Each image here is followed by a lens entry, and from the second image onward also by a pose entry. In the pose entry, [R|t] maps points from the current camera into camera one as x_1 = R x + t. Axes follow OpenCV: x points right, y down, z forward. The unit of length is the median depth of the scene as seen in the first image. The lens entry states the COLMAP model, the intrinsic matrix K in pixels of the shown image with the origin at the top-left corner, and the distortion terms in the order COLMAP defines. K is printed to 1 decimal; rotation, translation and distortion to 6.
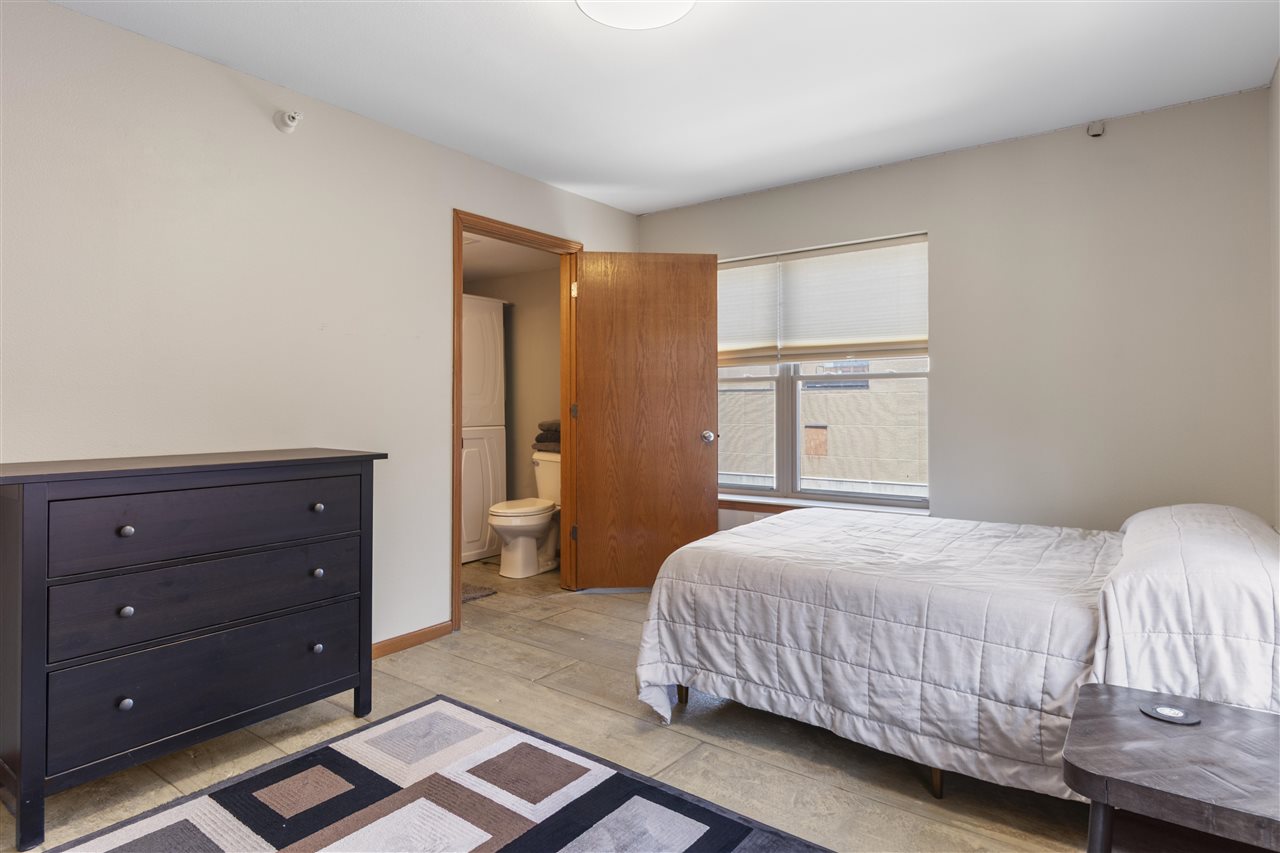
lens RADIAL K [[693.6, 0, 625.6], [0, 693.6, 400.7], [0, 0, 1]] dist [0.005528, 0.000383]
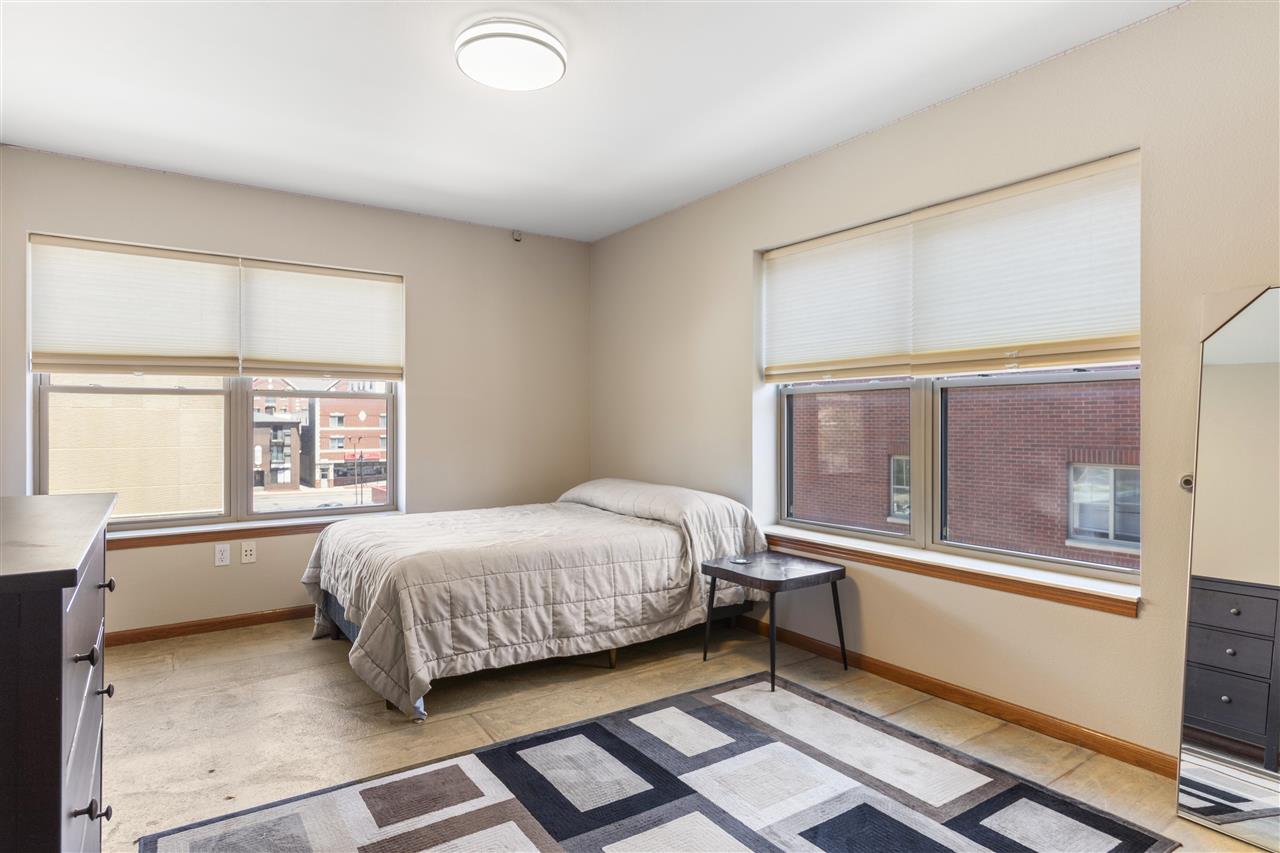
lens RADIAL K [[693.6, 0, 639.0], [0, 693.6, 423.8], [0, 0, 1]] dist [0.005528, 0.000383]
pose [[0.336445, 0.001323, 0.941702, -0.944072], [-0.010362, 0.999944, 0.002297, 0.005765], [-0.941646, -0.010531, 0.336440, 0.381304]]
